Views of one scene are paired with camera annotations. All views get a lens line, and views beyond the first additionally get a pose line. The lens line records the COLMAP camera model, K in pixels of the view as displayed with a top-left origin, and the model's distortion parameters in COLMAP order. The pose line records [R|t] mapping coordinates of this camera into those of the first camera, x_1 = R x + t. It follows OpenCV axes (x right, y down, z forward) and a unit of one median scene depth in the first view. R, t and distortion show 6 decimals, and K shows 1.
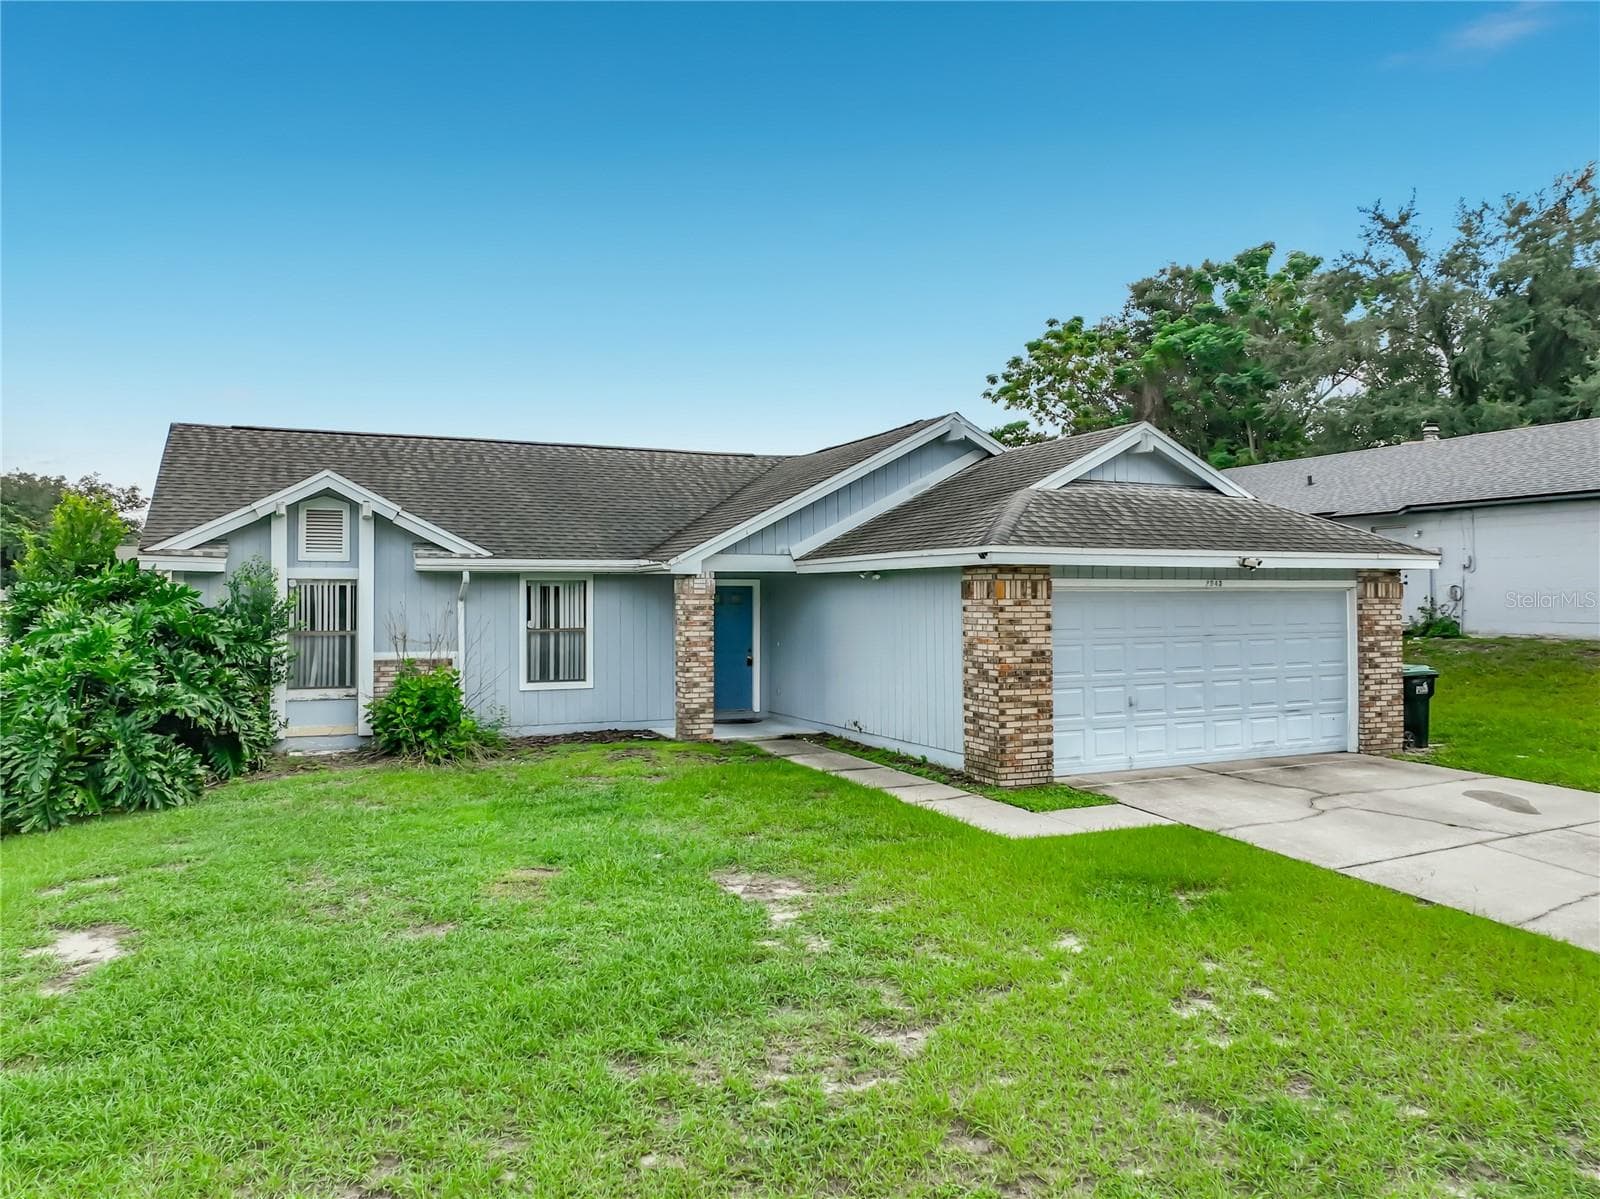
lens RADIAL K [[1149.3, 0, 805.6], [0, 1149.3, 564.4], [0, 0, 1]] dist [-0.005364, 0.007613]
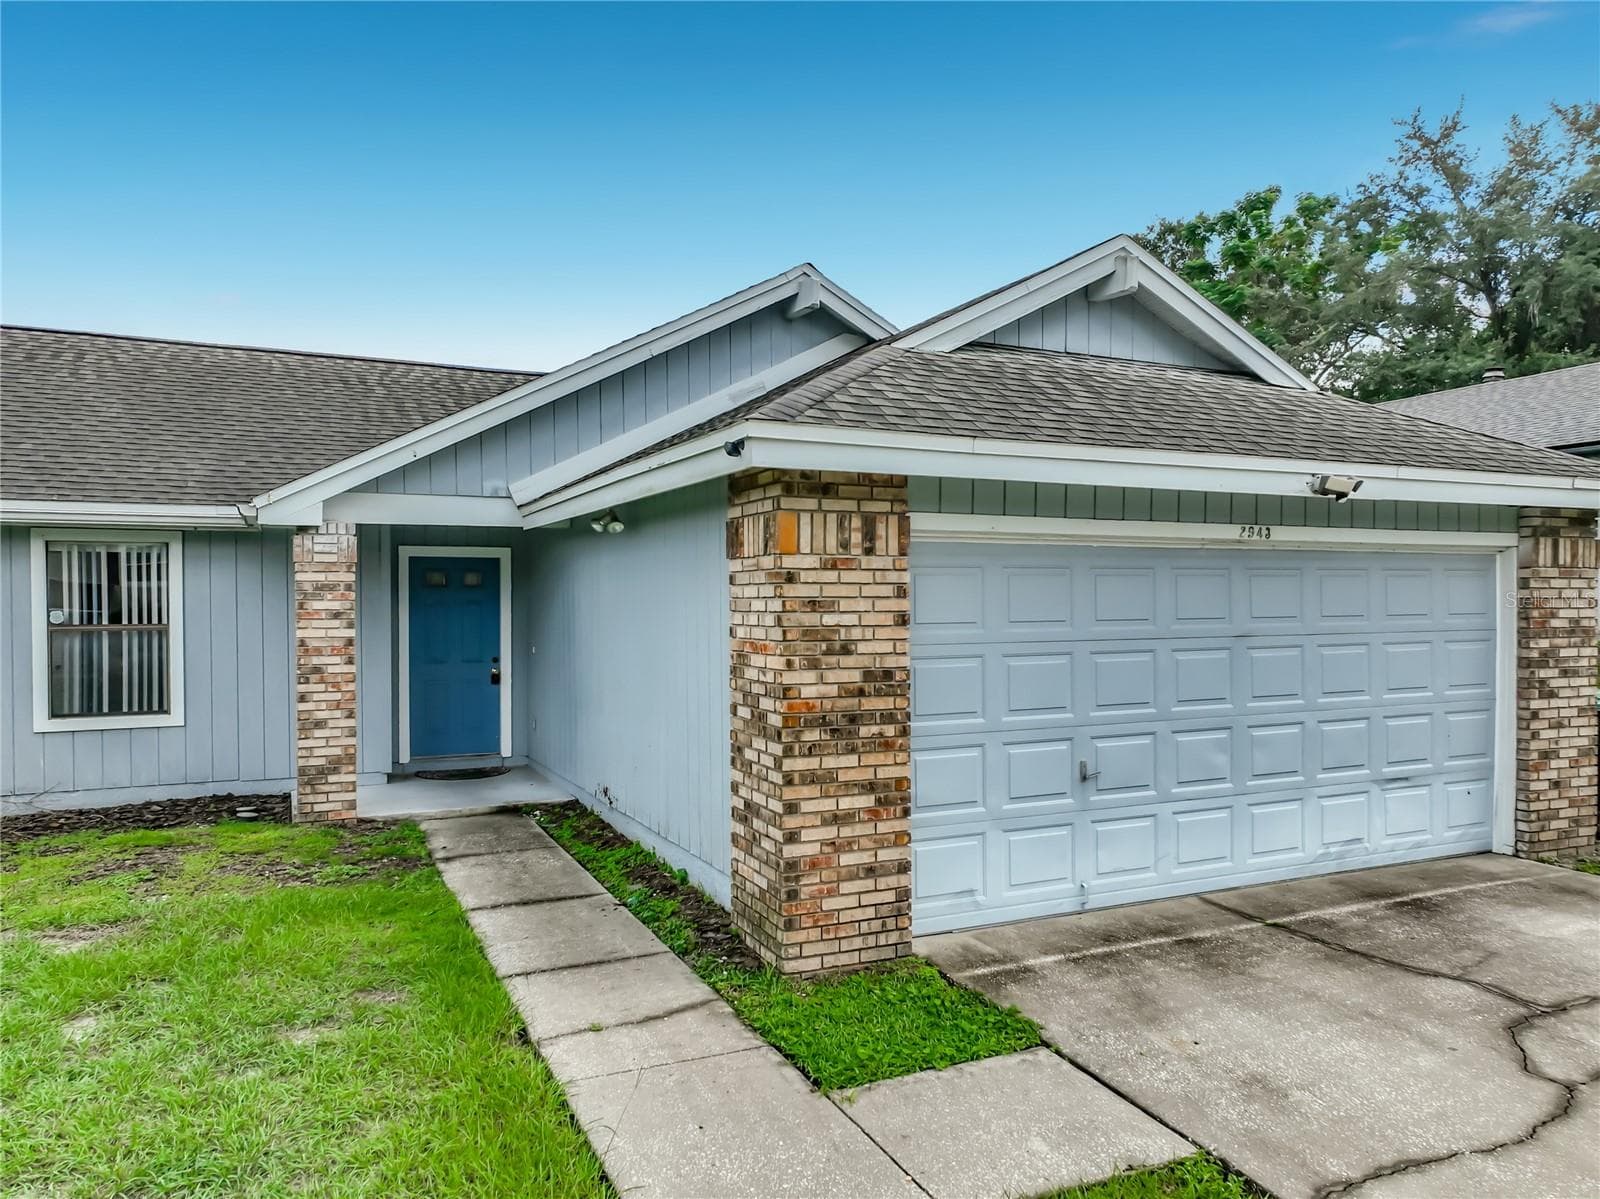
lens RADIAL K [[1114.3, 0, 804.8], [0, 1114.3, 603.1], [0, 0, 1]] dist [0.004003, 0.040405]
pose [[0.999987, 0.000737, 0.005013, 0.146526], [-0.000893, 0.999512, 0.031227, 0.030058], [-0.004988, -0.031231, 0.999500, 0.479178]]
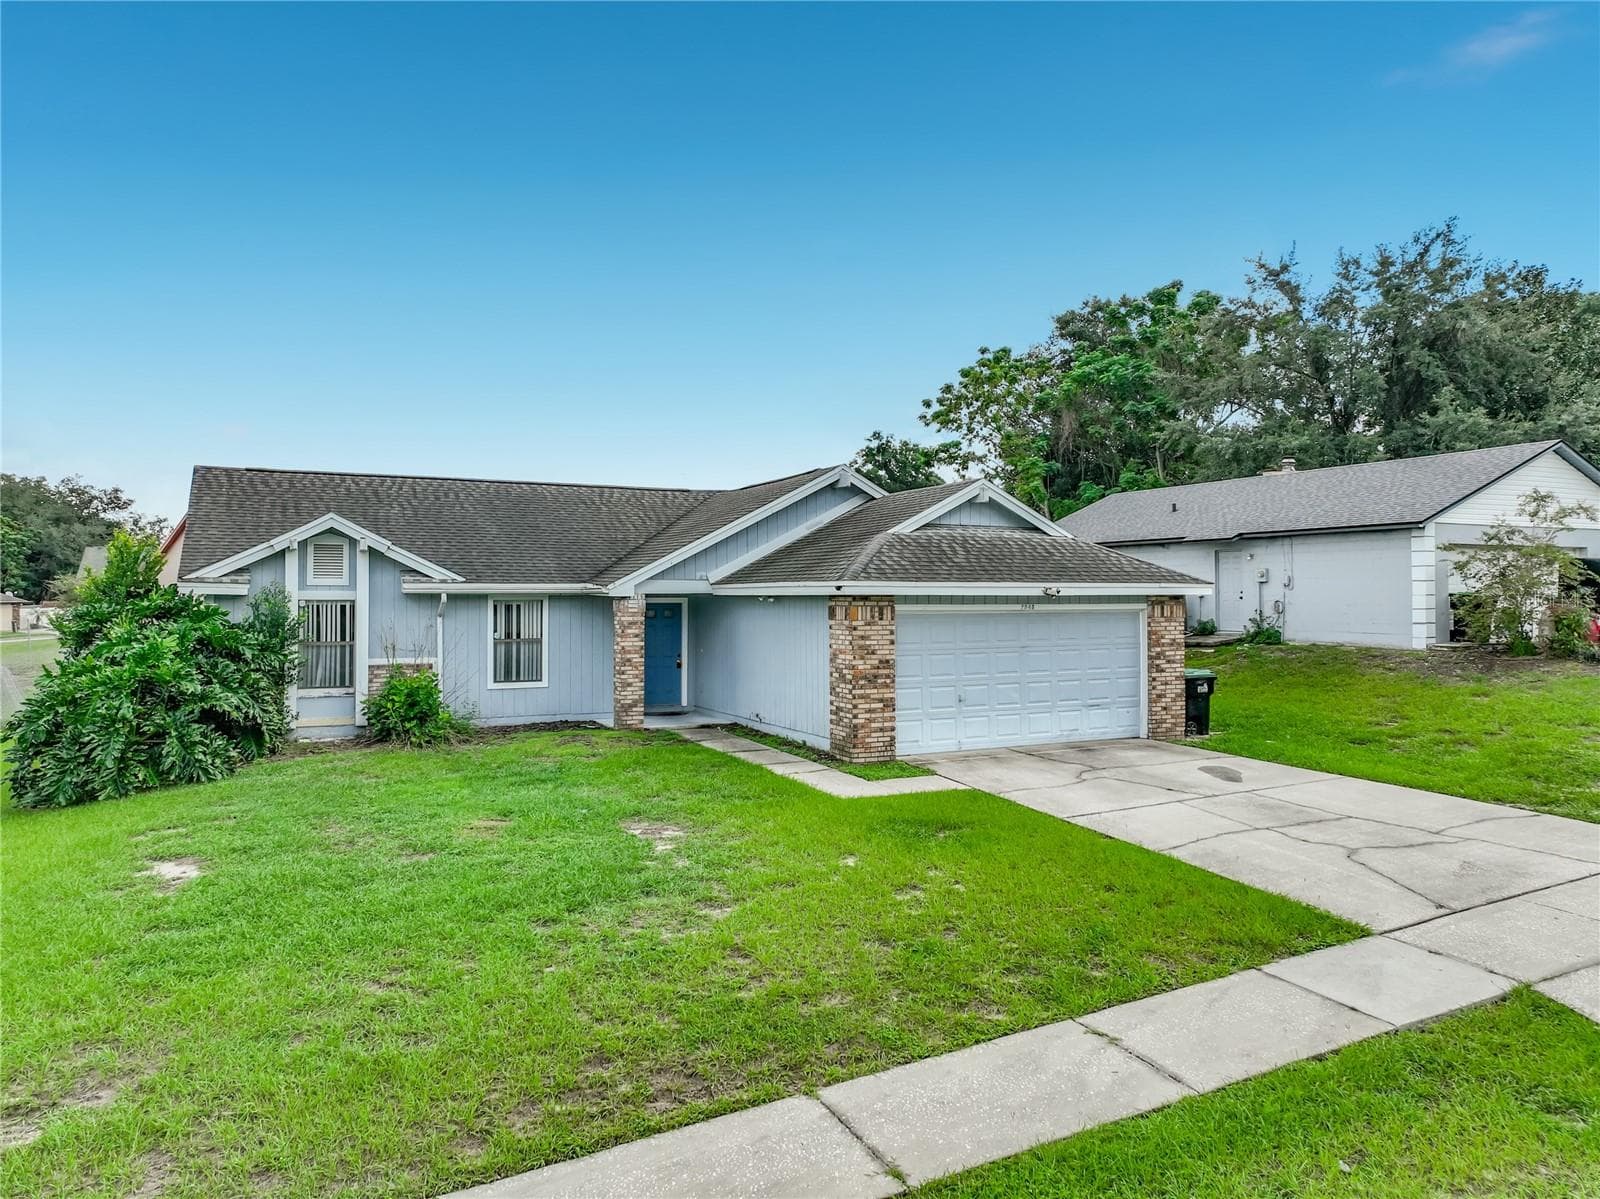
lens RADIAL K [[1117.5, 0, 808.7], [0, 1117.5, 569.9], [0, 0, 1]] dist [0.021590, 0.002649]
pose [[0.999619, 0.003253, 0.027403, 0.069358], [-0.003447, 0.999969, 0.007052, -0.030949], [-0.027379, -0.007143, 0.999600, -0.234173]]
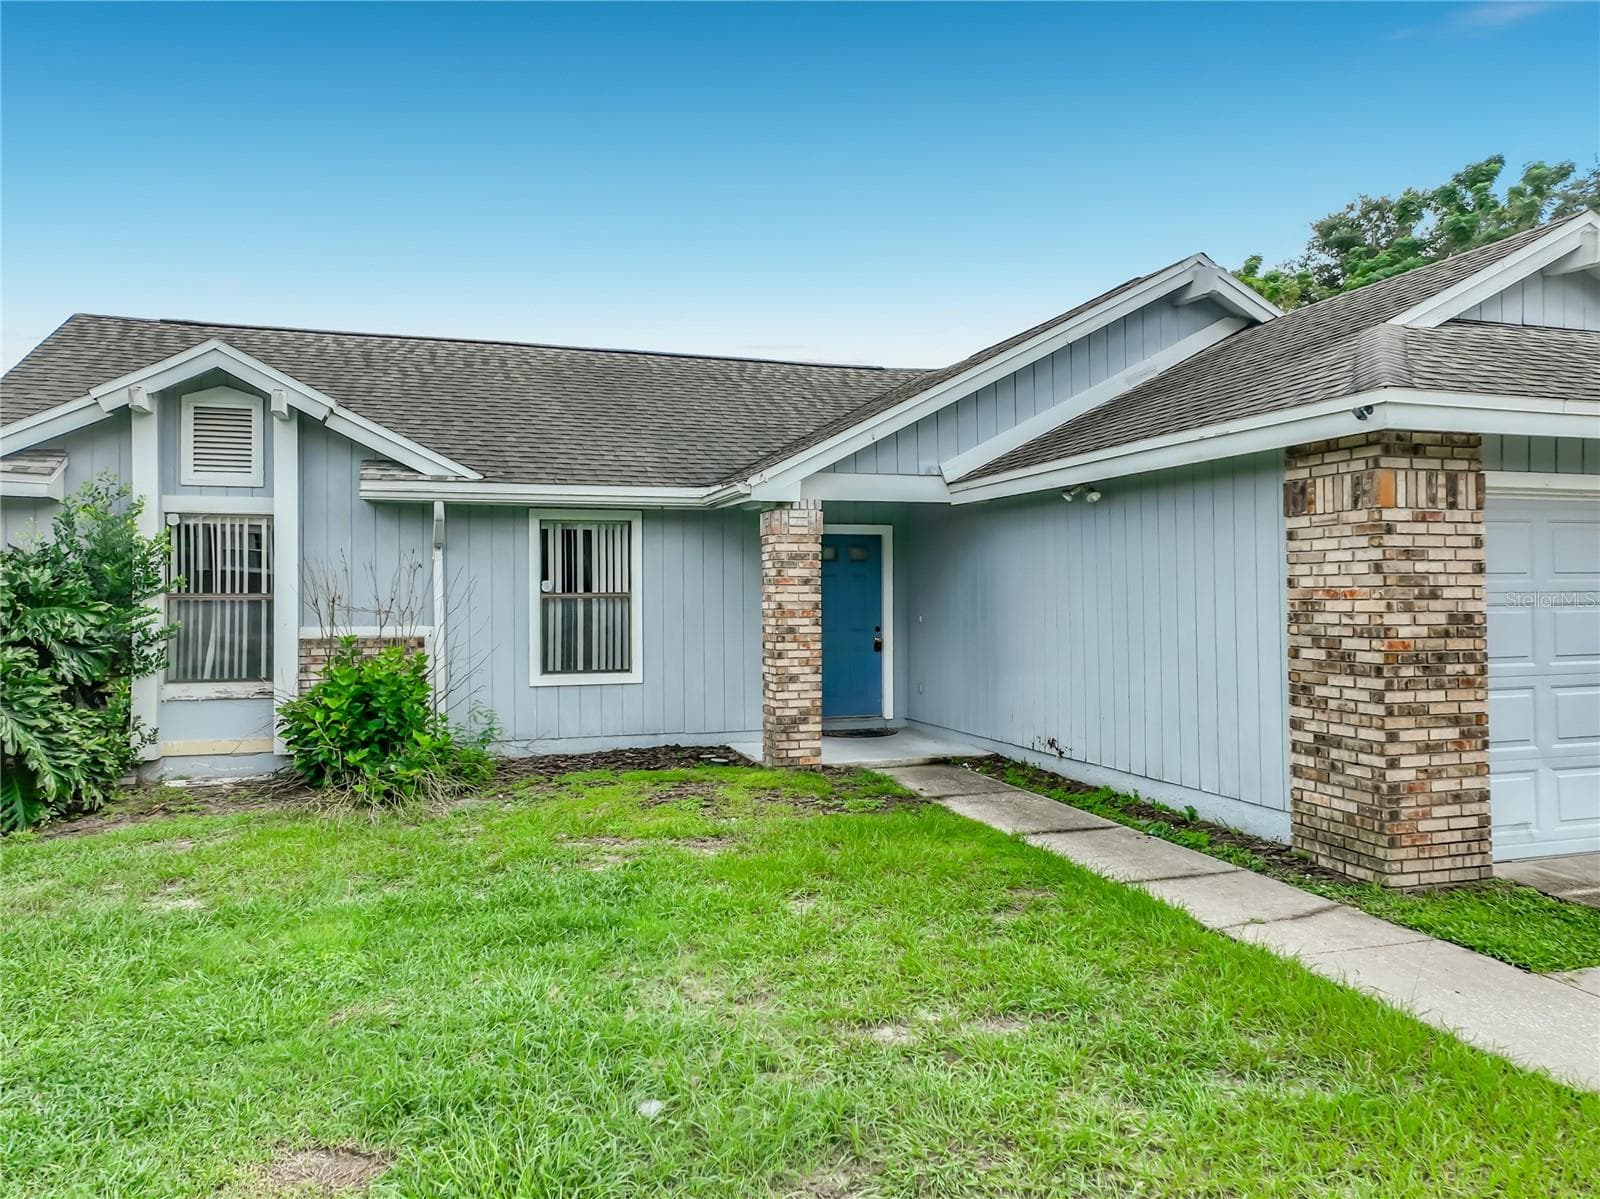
lens RADIAL K [[1117.5, 0, 808.7], [0, 1117.5, 569.9], [0, 0, 1]] dist [0.021590, 0.002649]
pose [[0.994116, -0.005435, -0.108181, -0.021563], [0.006005, 0.999970, 0.004944, 0.044660], [0.108150, -0.005564, 0.994119, 0.413785]]
